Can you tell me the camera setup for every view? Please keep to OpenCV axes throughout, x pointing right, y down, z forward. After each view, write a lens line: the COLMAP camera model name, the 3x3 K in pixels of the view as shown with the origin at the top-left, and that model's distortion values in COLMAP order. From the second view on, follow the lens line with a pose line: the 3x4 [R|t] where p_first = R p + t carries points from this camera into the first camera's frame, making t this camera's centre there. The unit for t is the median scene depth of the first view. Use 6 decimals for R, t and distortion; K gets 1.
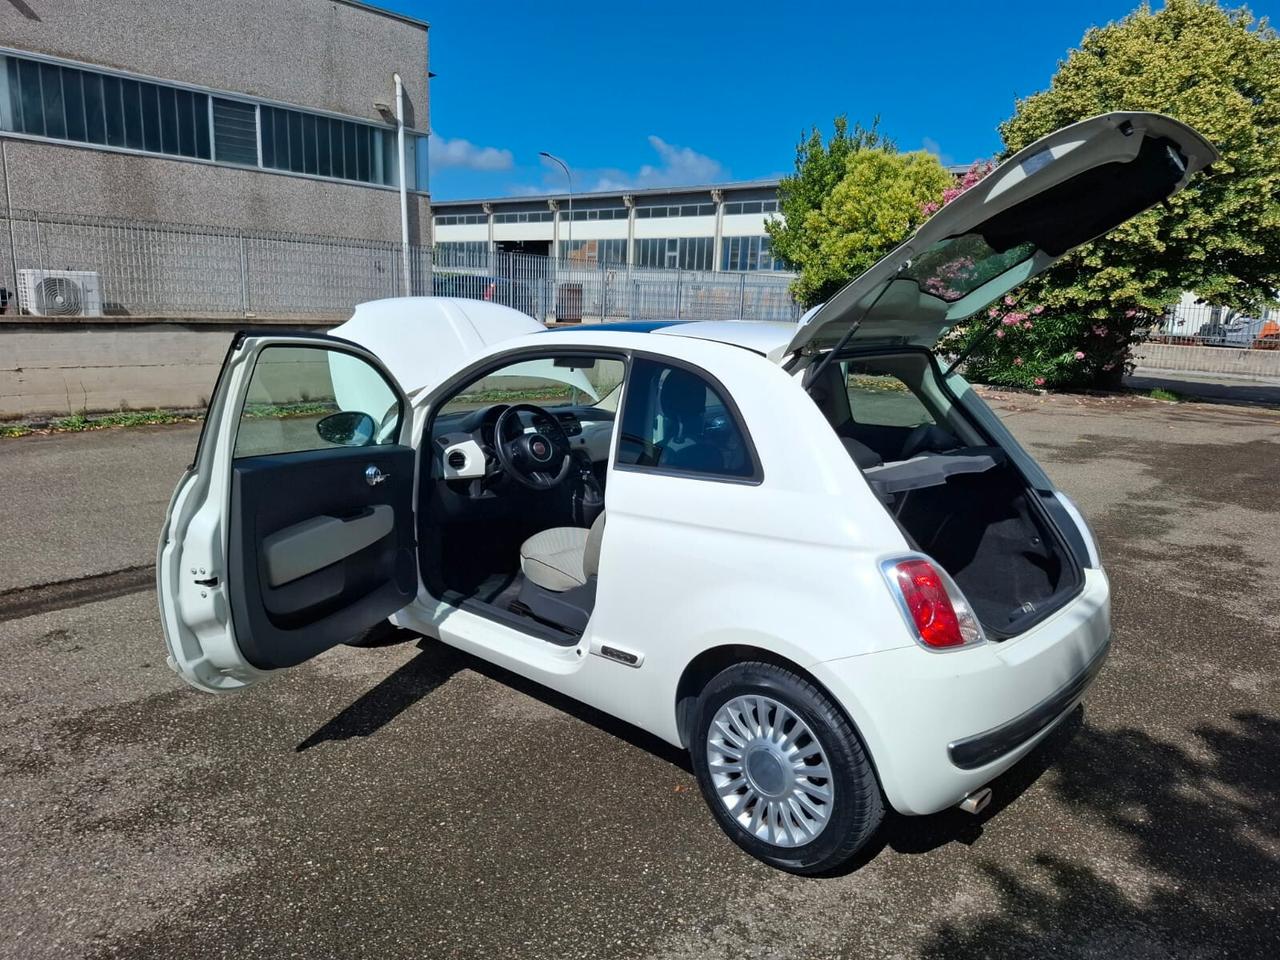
lens RADIAL K [[891.5, 0, 635.6], [0, 891.5, 496.3], [0, 0, 1]] dist [0.041482, -0.034867]
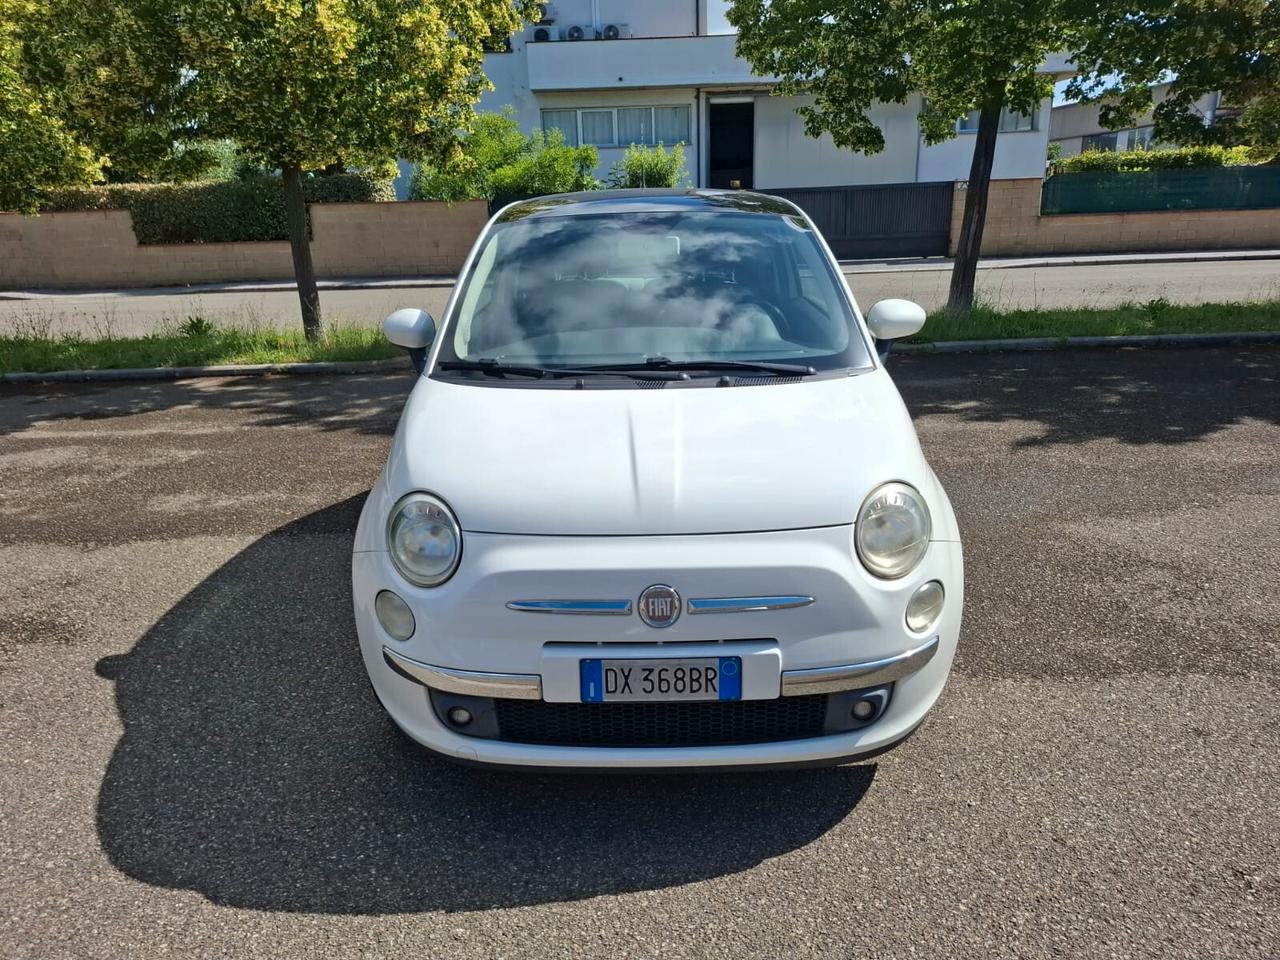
lens RADIAL K [[891.5, 0, 652.4], [0, 891.5, 470.5], [0, 0, 1]] dist [0.041482, -0.034867]
pose [[-0.684870, -0.222991, 0.693707, -0.286472], [0.162097, 0.881543, 0.443403, -0.143255], [-0.710407, 0.416121, -0.567596, 0.663260]]
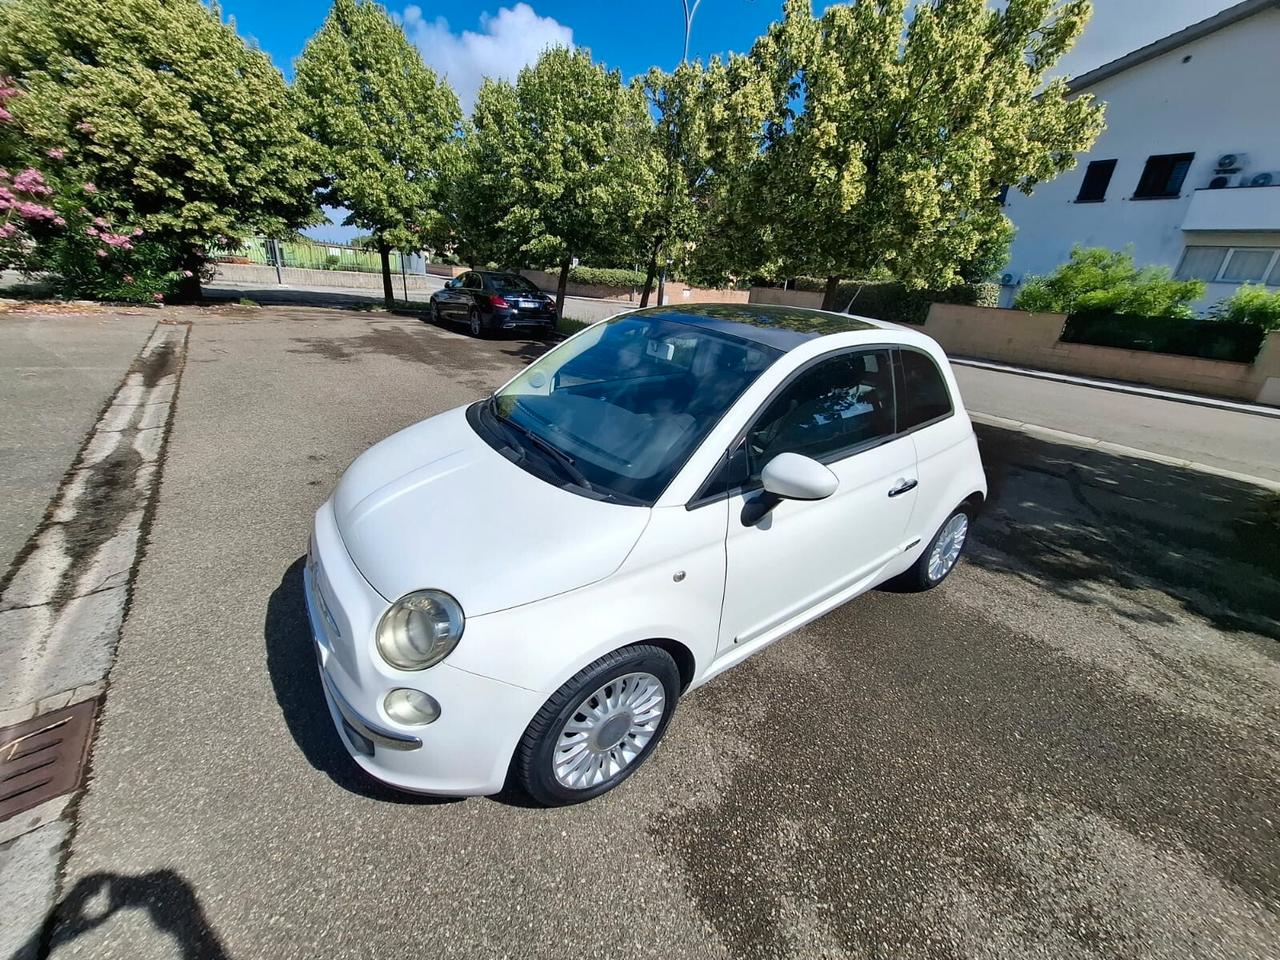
lens RADIAL K [[503.3, 0, 642.1], [0, 503.3, 484.5], [0, 0, 1]] dist [0.001229, -0.000717]
pose [[0.189541, -0.389269, 0.901412, -0.273602], [0.137591, 0.919525, 0.368160, -0.098162], [-0.972185, 0.054245, 0.227848, 0.392385]]
